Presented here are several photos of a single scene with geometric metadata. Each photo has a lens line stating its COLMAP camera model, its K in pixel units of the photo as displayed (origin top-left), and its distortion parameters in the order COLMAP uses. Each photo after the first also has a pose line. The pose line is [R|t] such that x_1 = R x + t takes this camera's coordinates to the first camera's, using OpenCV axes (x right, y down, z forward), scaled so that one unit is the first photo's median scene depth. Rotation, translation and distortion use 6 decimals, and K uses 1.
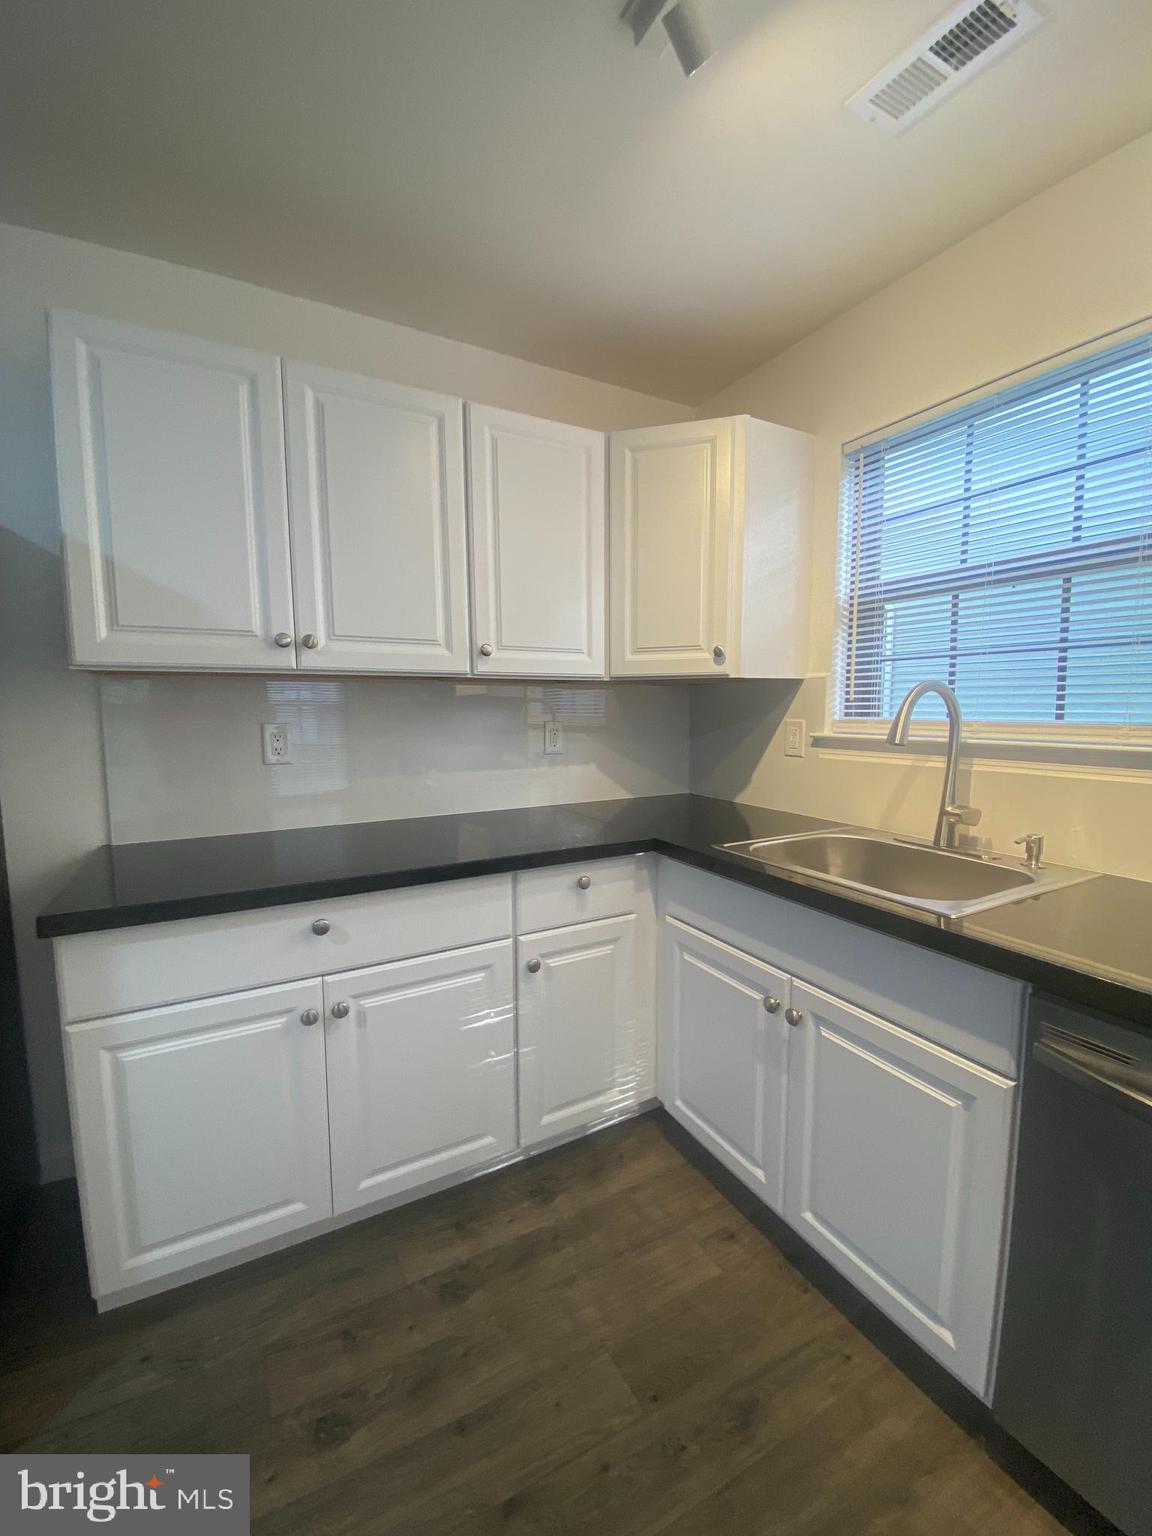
lens RADIAL K [[617.4, 0, 576.0], [0, 617.4, 768.0], [0, 0, 1]] dist [0.017936, -0.022830]
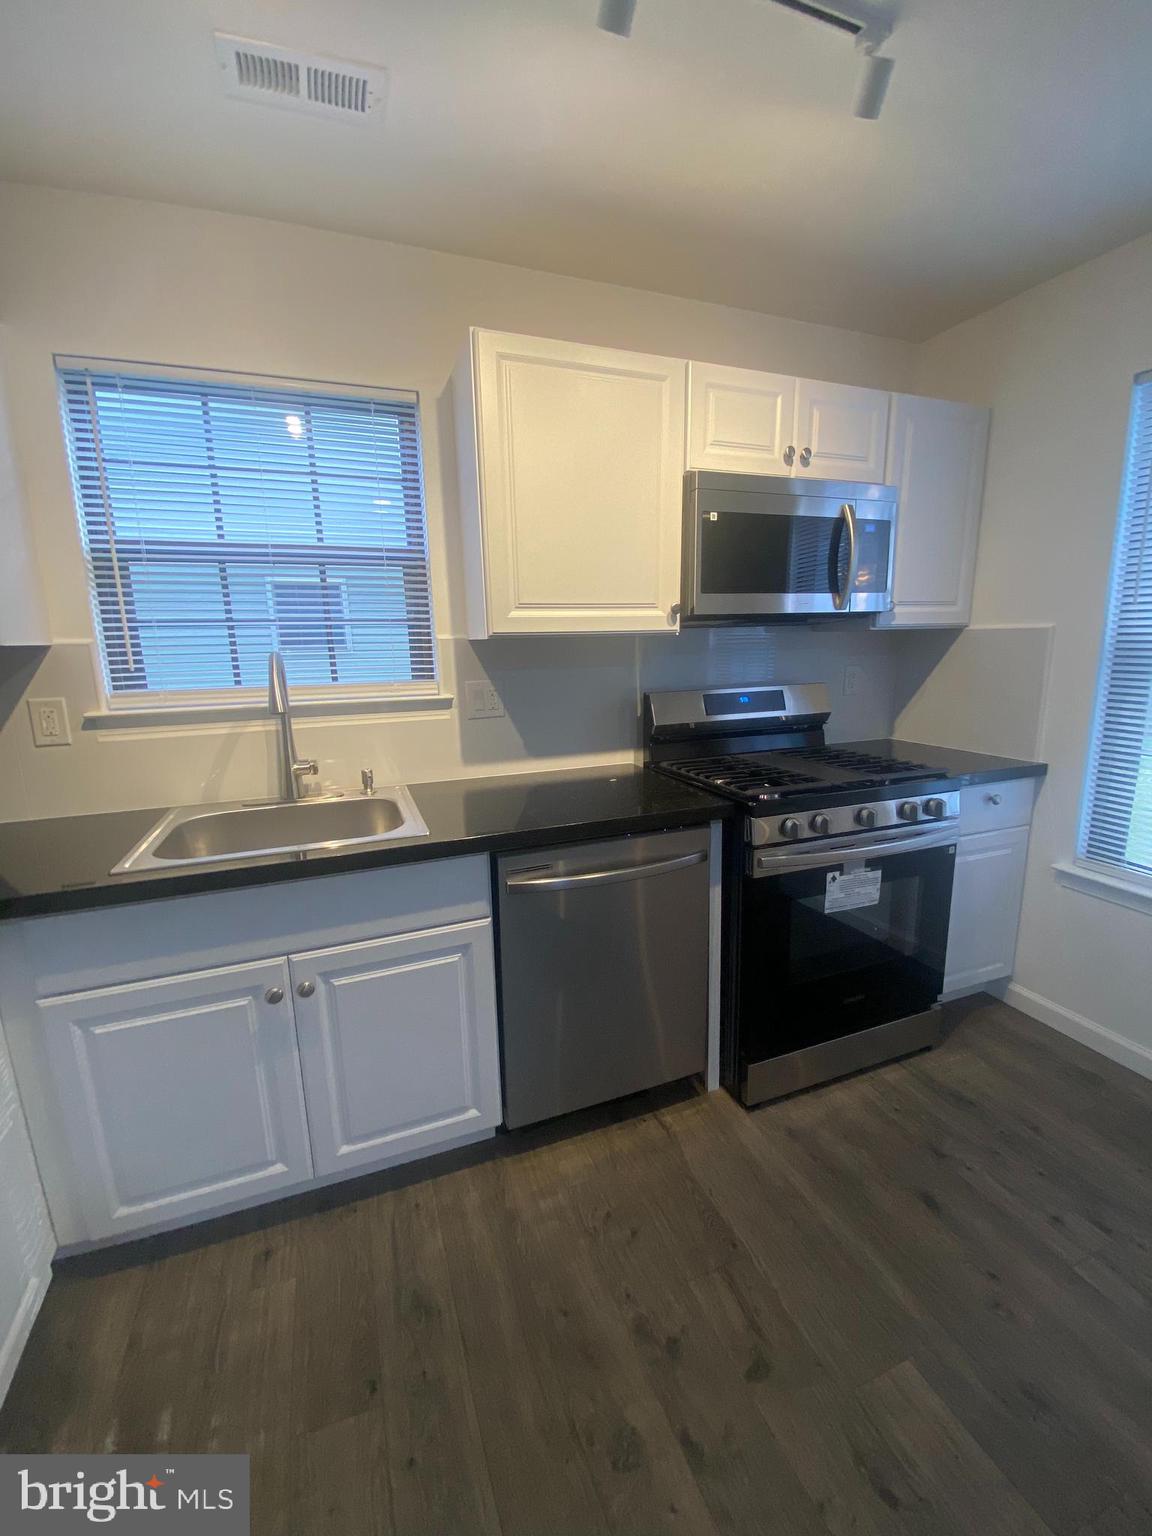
lens RADIAL K [[623.4, 0, 576.0], [0, 623.4, 768.0], [0, 0, 1]] dist [0.002055, -0.017127]
pose [[0.121840, -0.194619, 0.973282, -0.424354], [0.119605, 0.976321, 0.180254, -0.068608], [-0.985317, 0.094448, 0.142233, 0.312053]]
